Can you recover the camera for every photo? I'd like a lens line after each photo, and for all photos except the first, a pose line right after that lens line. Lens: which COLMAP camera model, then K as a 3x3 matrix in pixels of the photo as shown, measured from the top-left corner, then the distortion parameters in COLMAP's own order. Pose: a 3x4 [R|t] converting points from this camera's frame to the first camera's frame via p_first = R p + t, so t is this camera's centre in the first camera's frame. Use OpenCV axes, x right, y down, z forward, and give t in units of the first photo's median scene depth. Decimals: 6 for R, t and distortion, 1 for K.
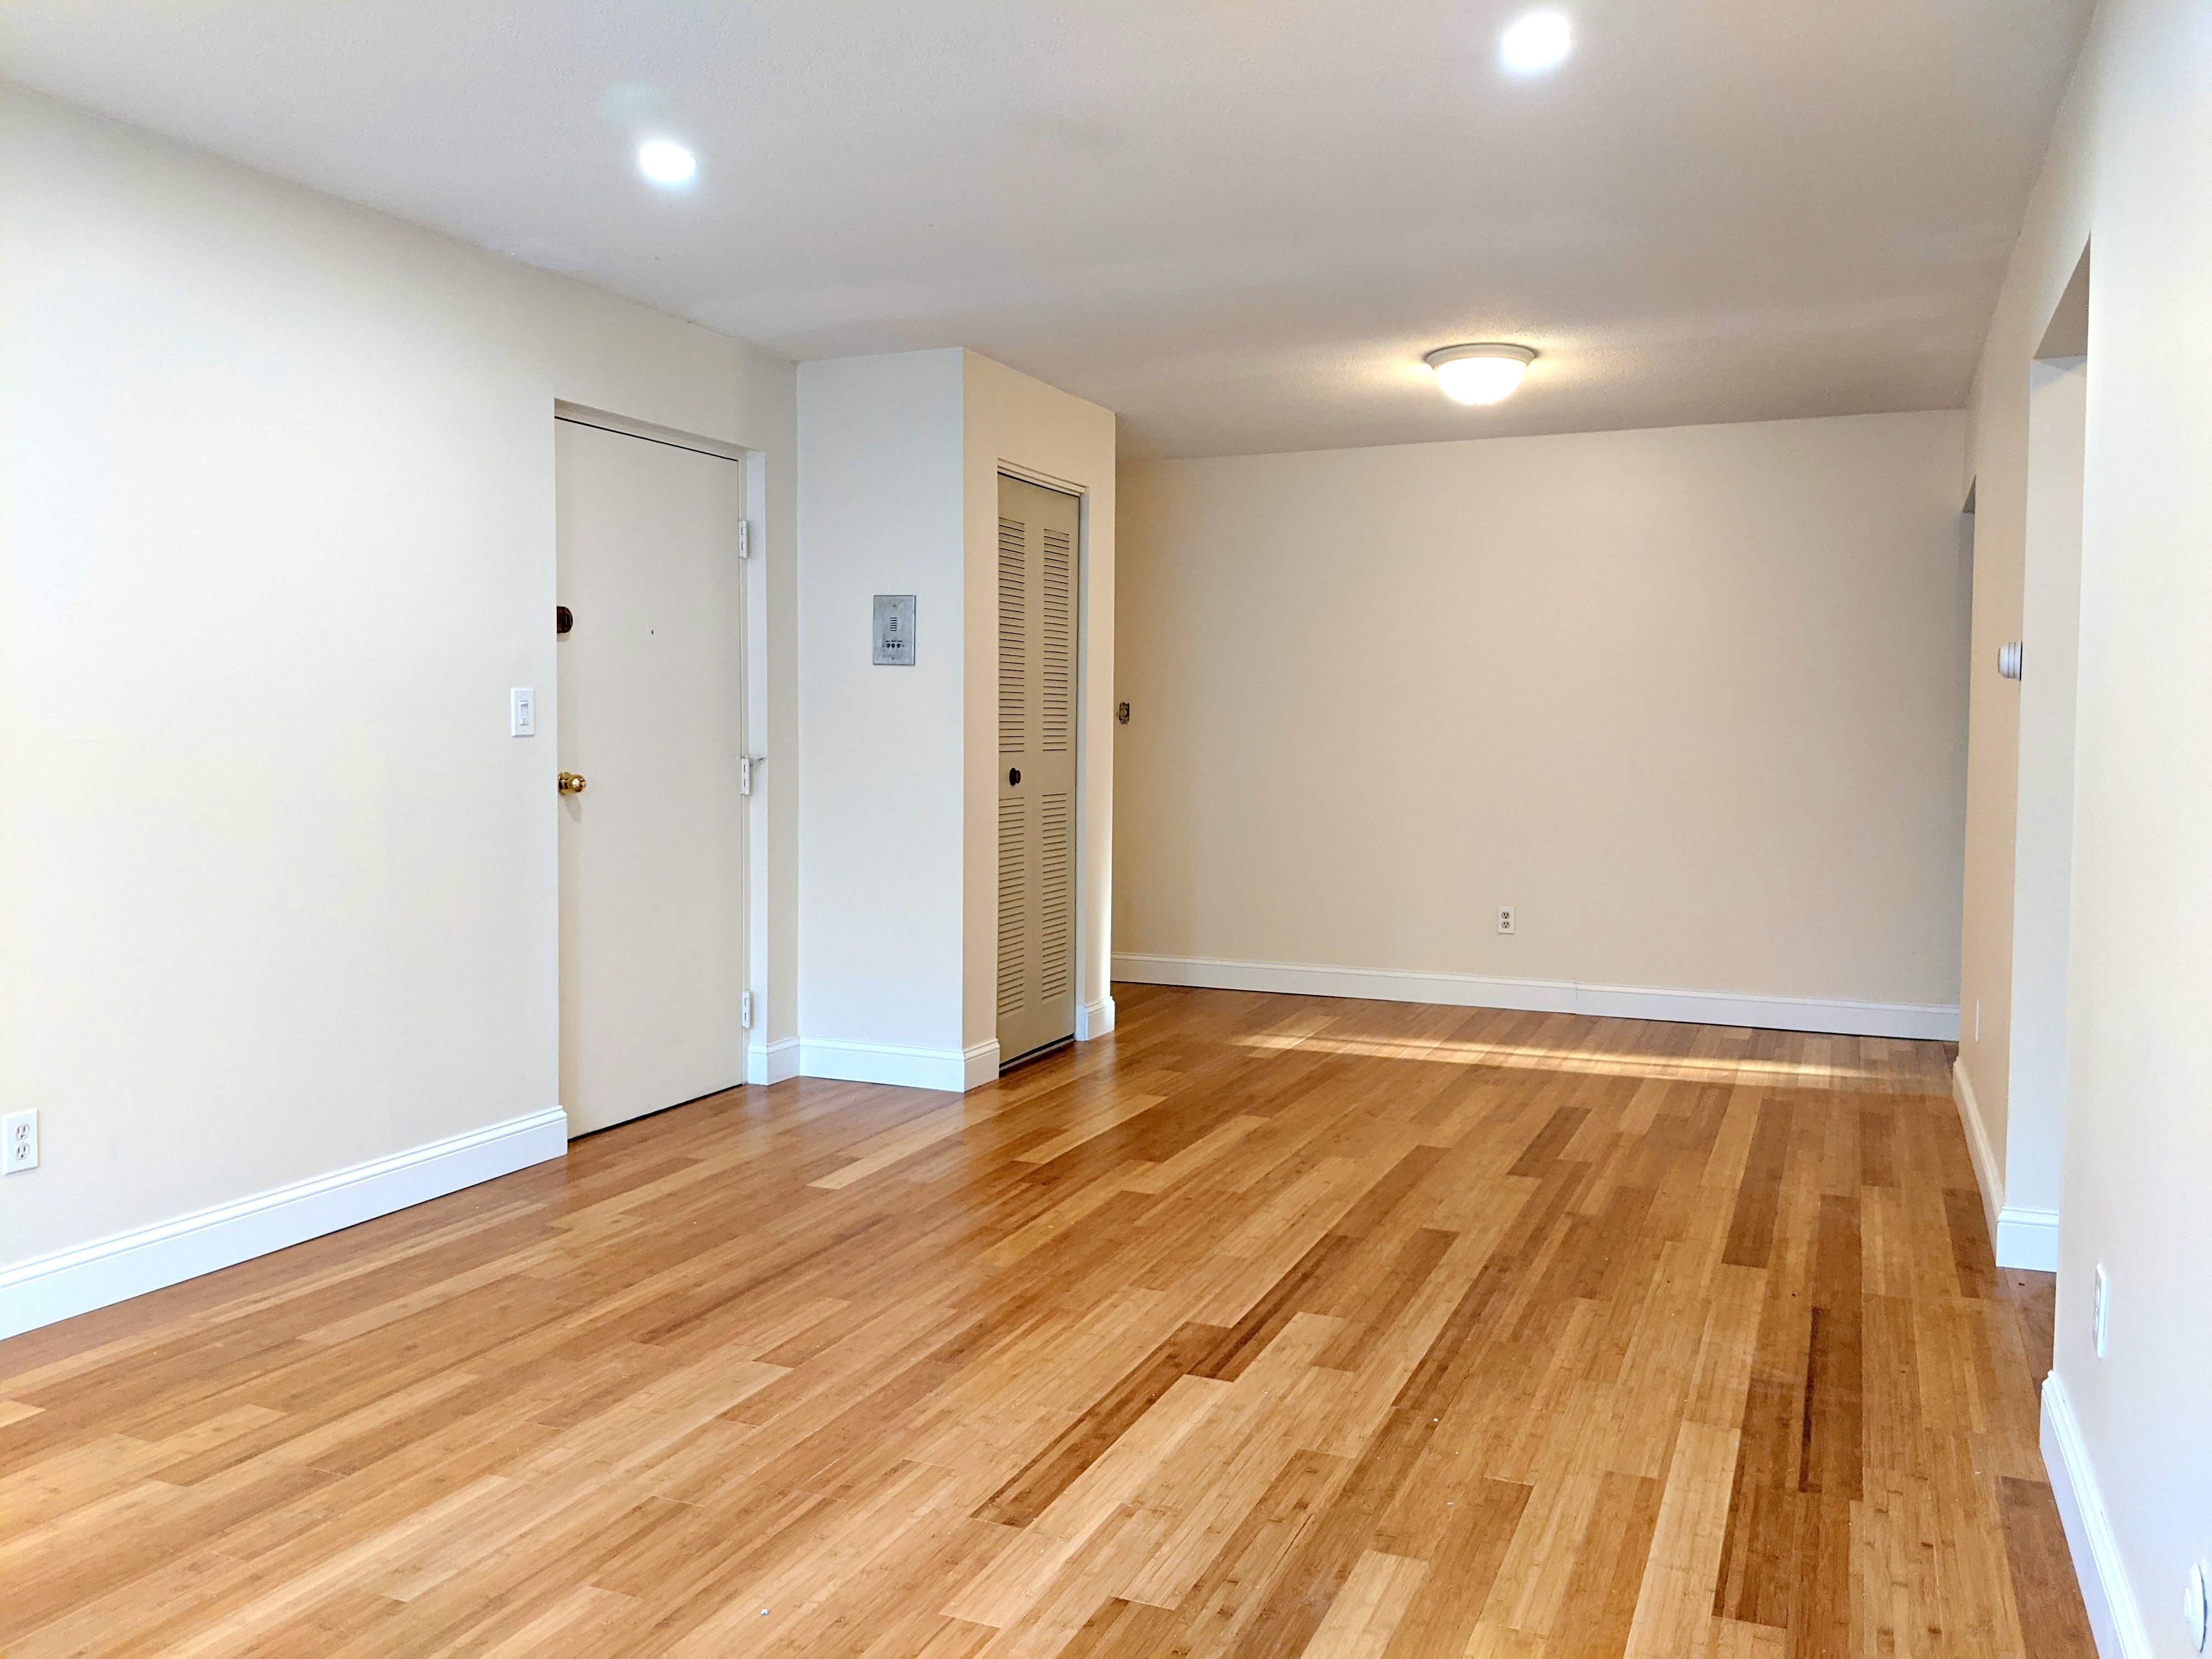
lens RADIAL K [[1763.1, 0, 1099.5], [0, 1763.1, 804.0], [0, 0, 1]] dist [0.080044, -0.145414]
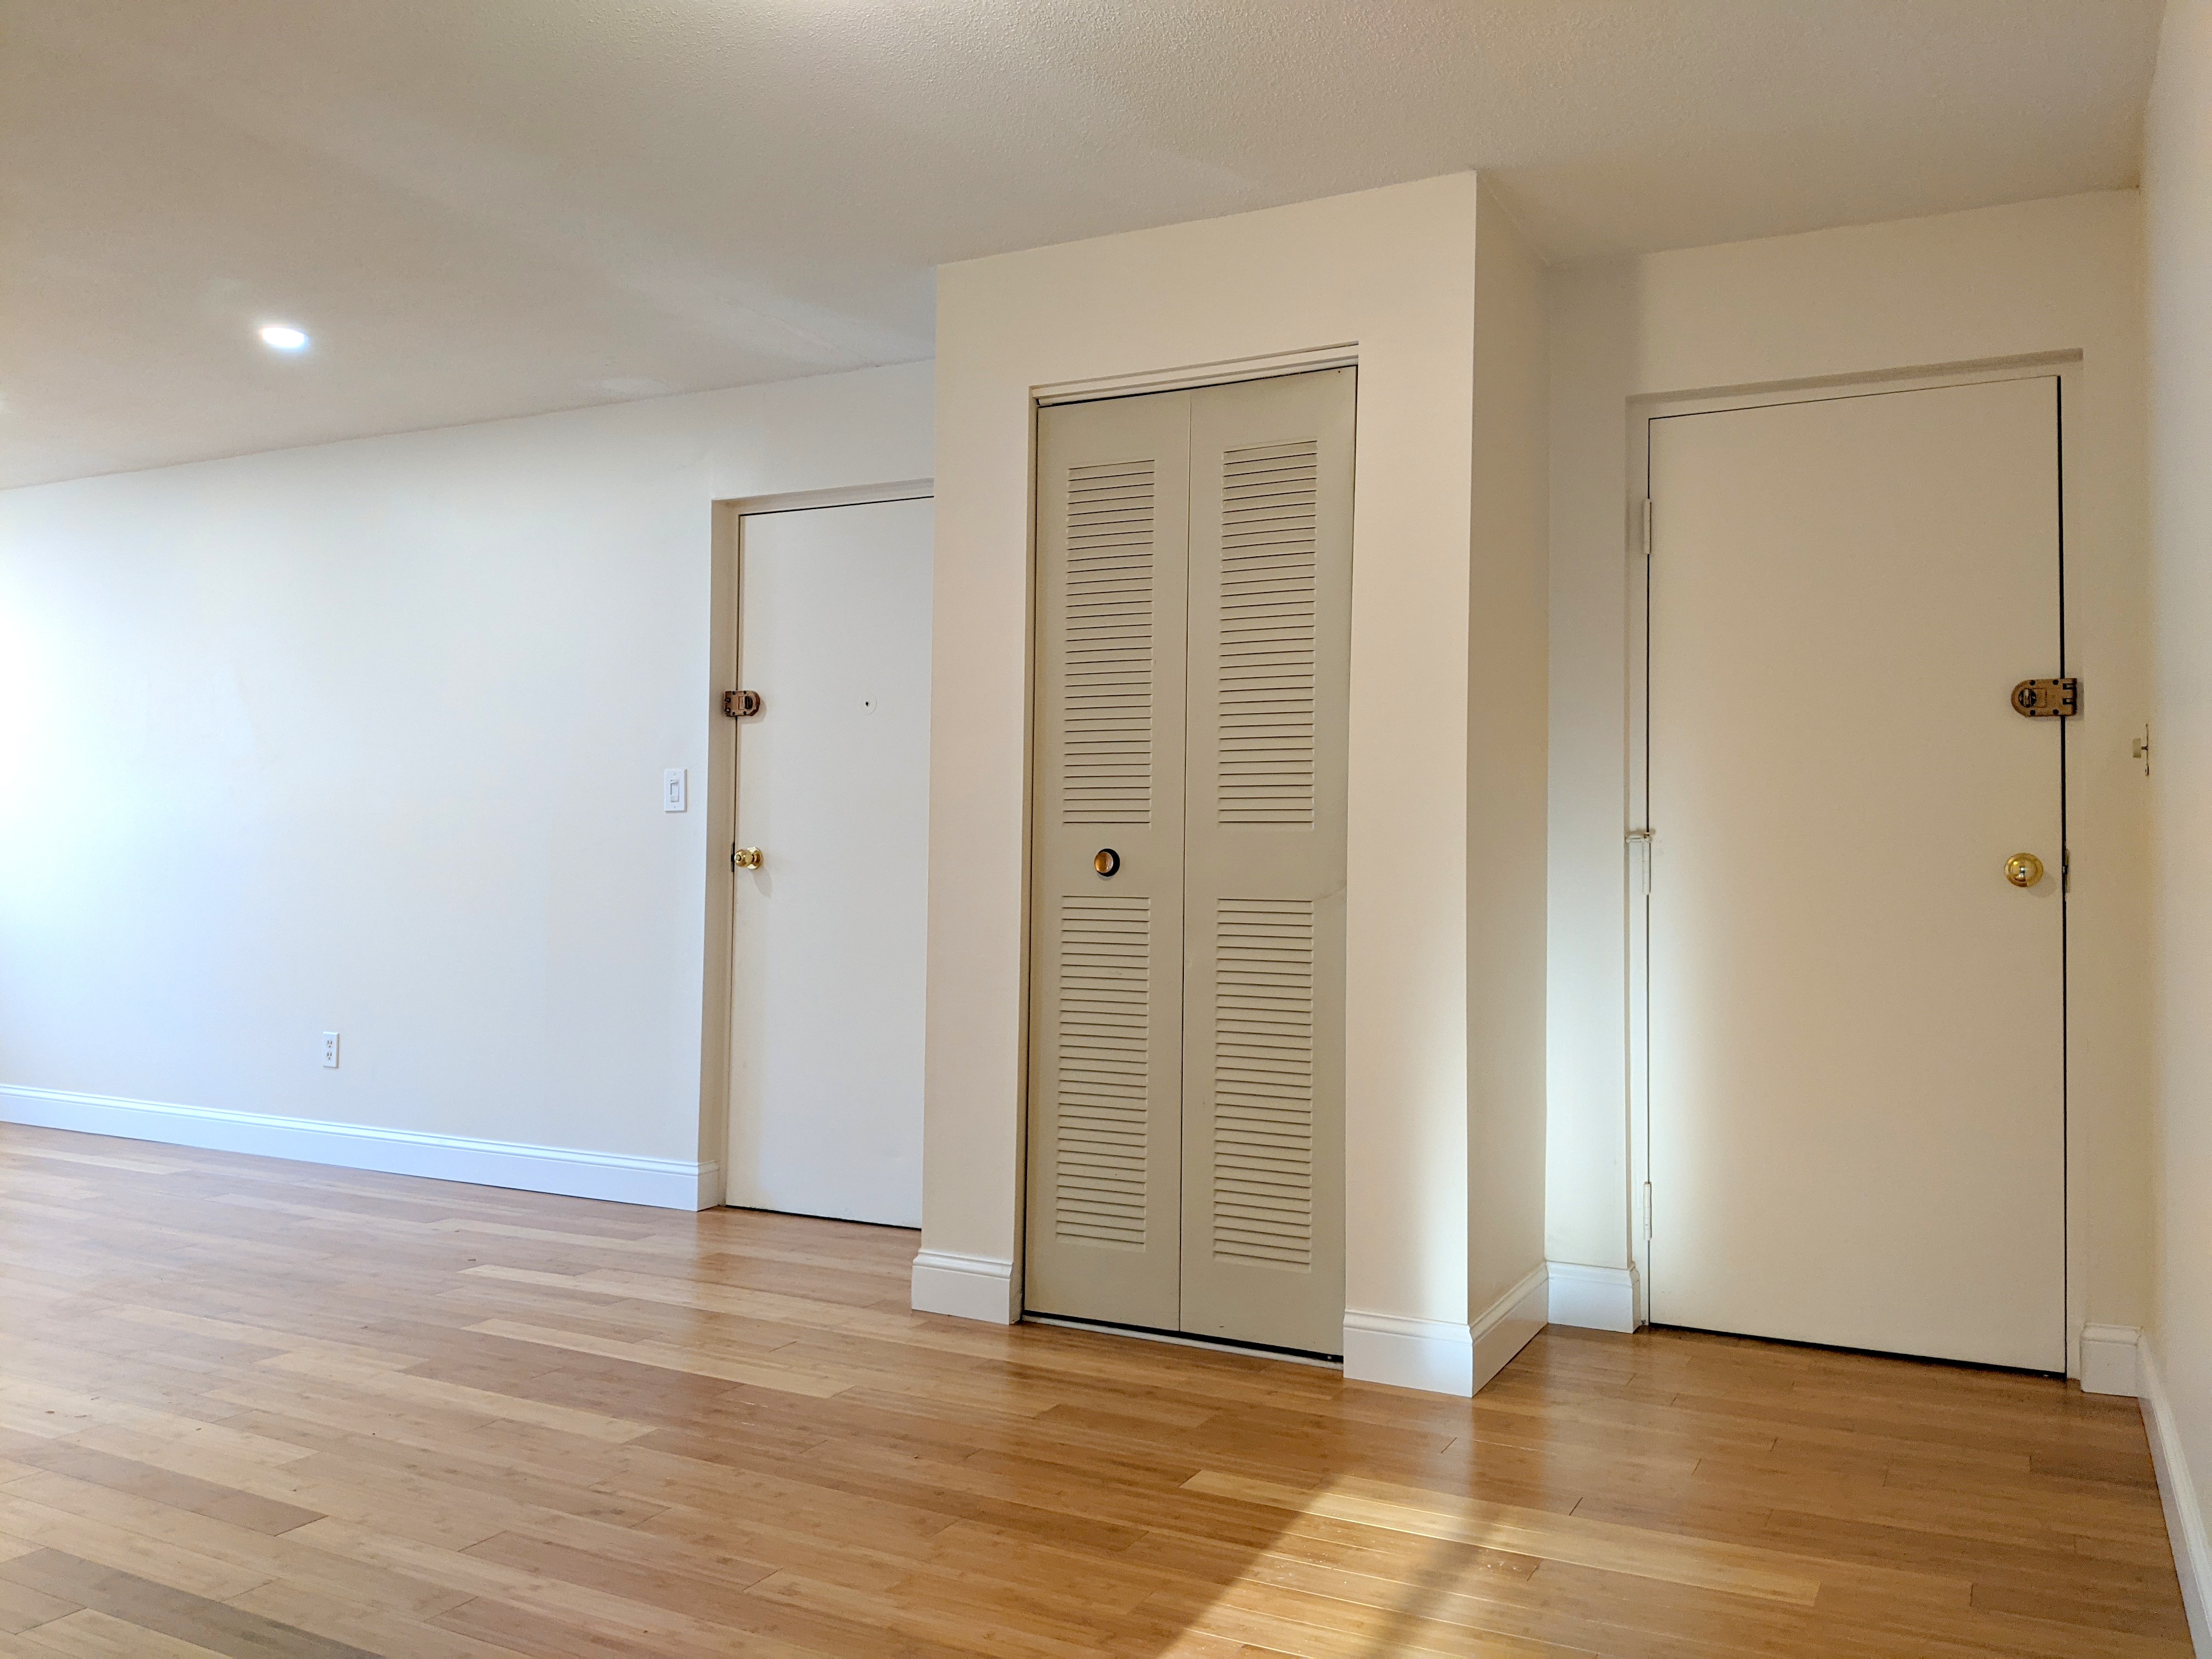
lens RADIAL K [[1763.1, 0, 1099.5], [0, 1763.1, 804.0], [0, 0, 1]] dist [0.080044, -0.145414]
pose [[-0.087264, -0.042597, -0.995274, 0.958882], [-0.057078, 0.997658, -0.037695, -0.020261], [0.994549, 0.053519, -0.089491, 1.727754]]
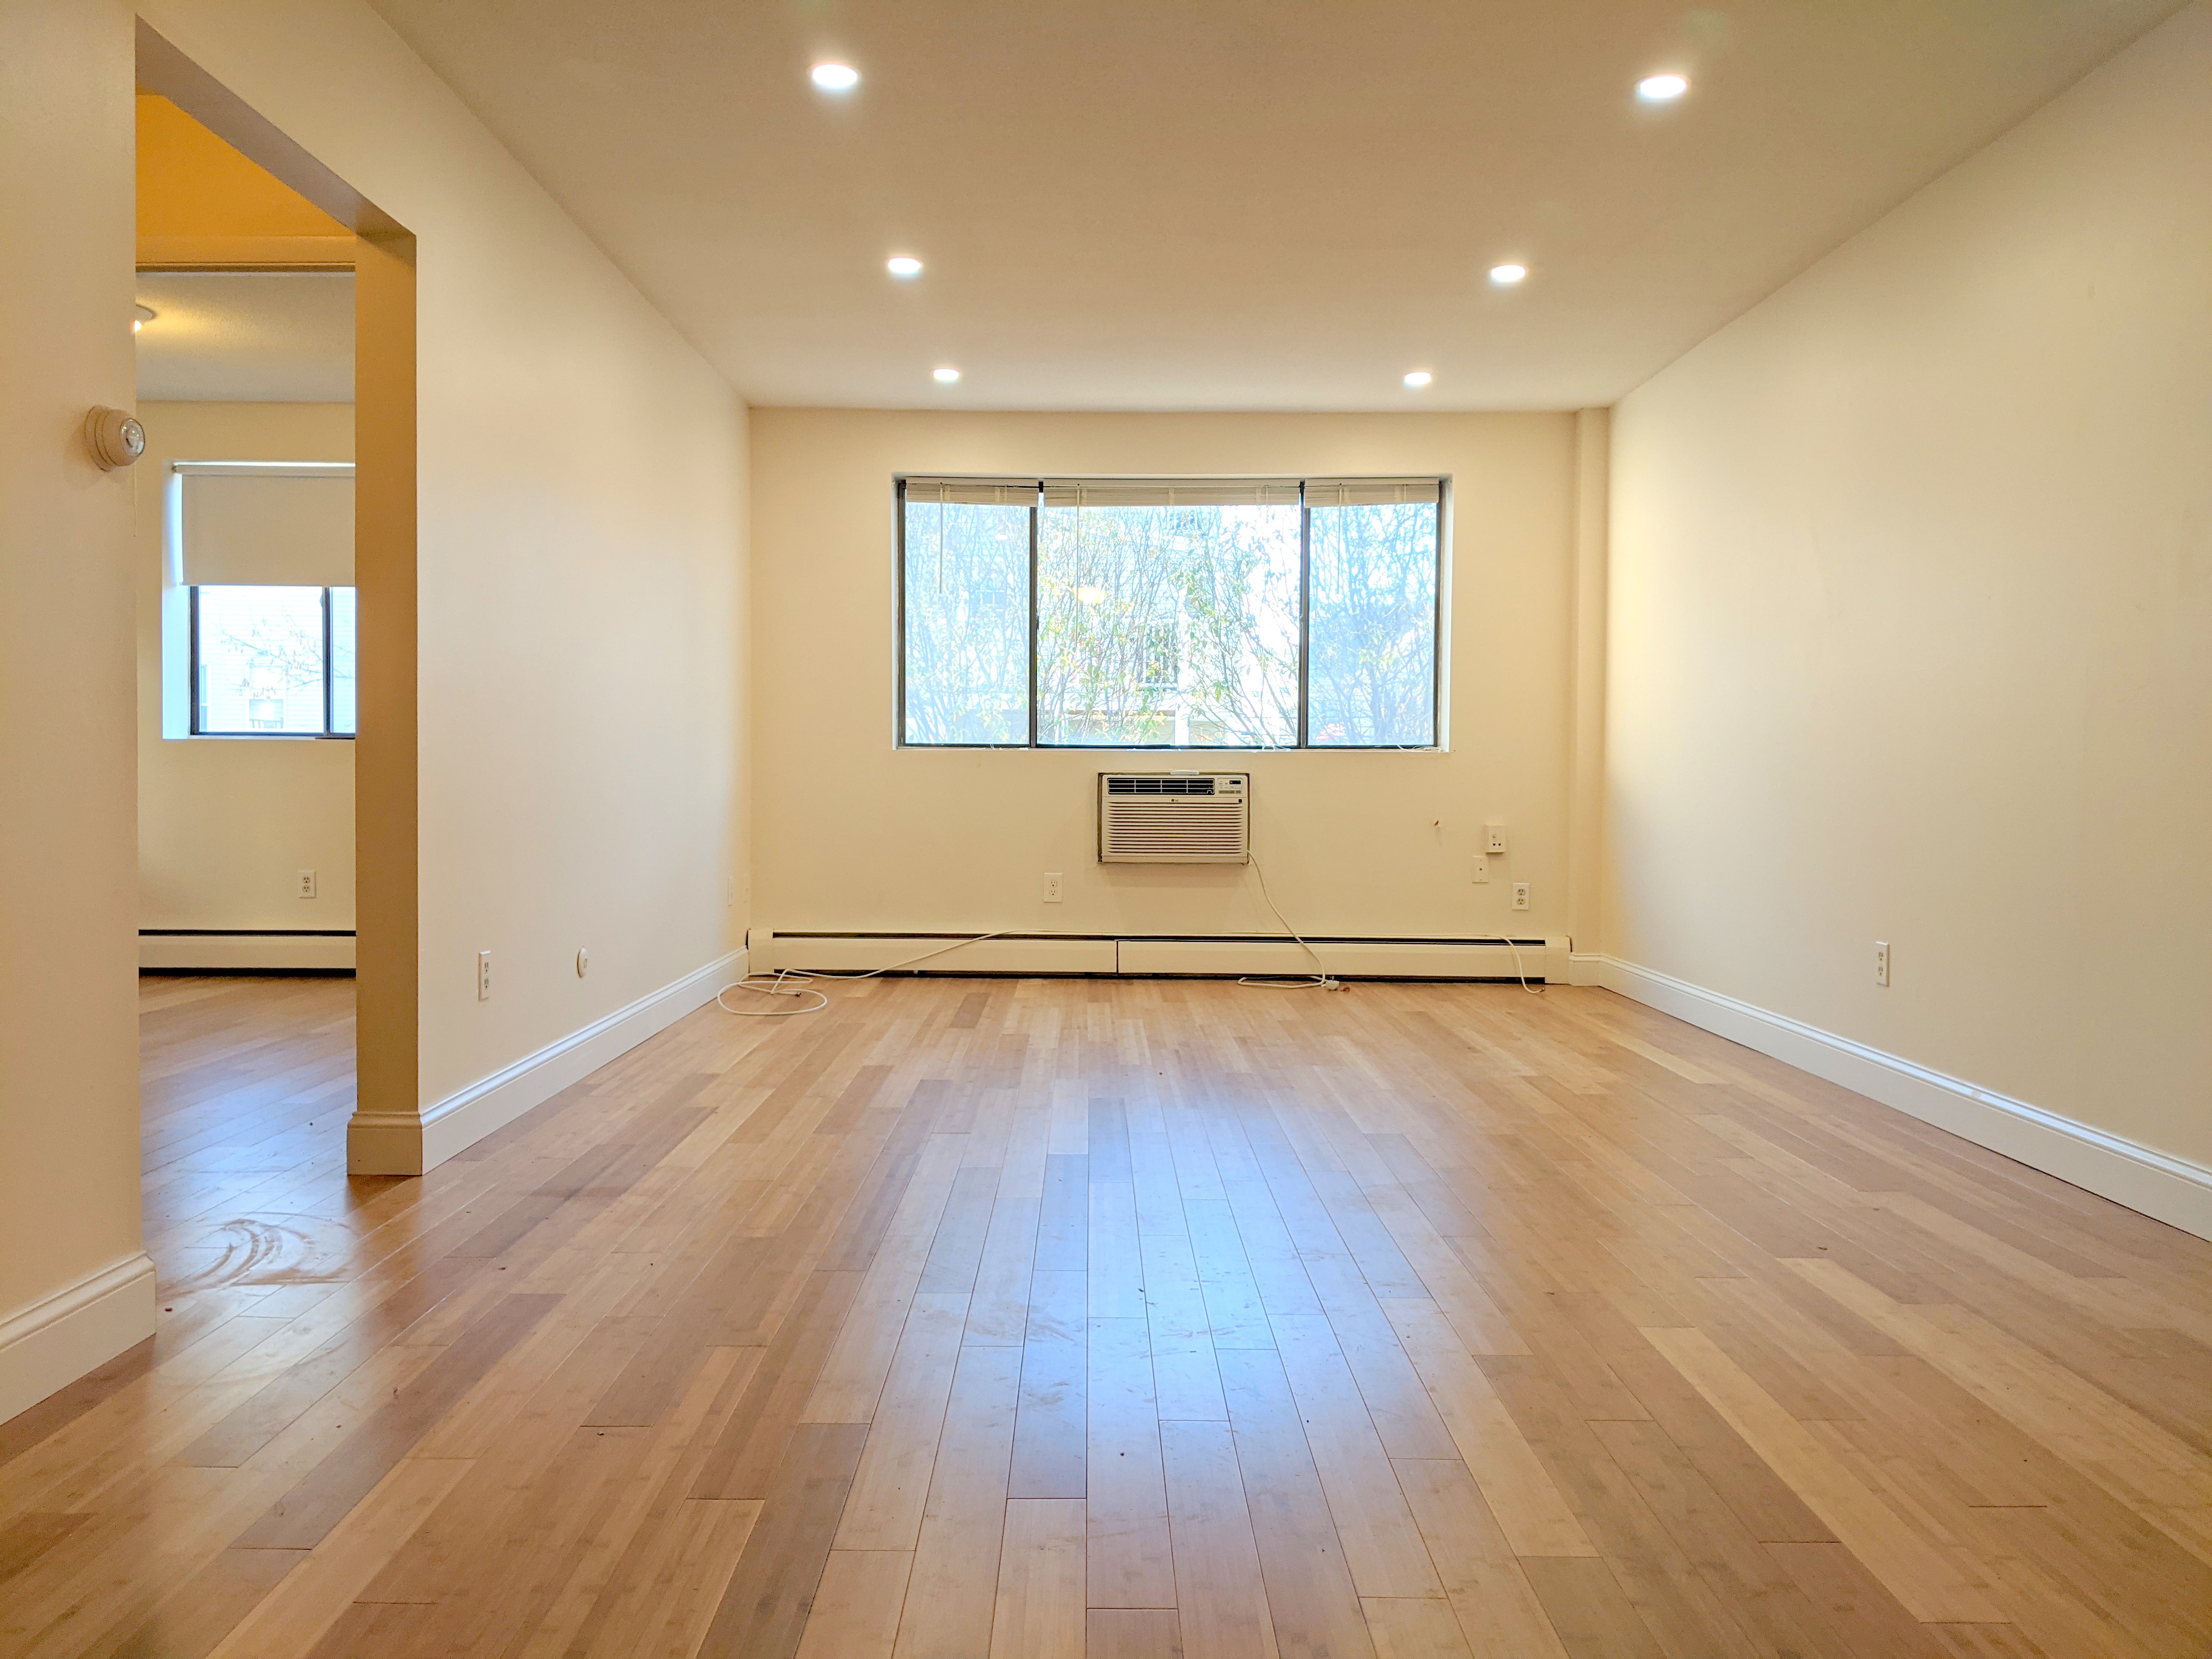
lens RADIAL K [[1780.6, 0, 1089.0], [0, 1780.6, 833.5], [0, 0, 1]] dist [0.037411, -0.057915]
pose [[-0.921265, 0.000428, -0.388934, 0.469739], [-0.030979, 0.996741, 0.074479, 0.003976], [0.387699, 0.080663, -0.918250, 1.877858]]
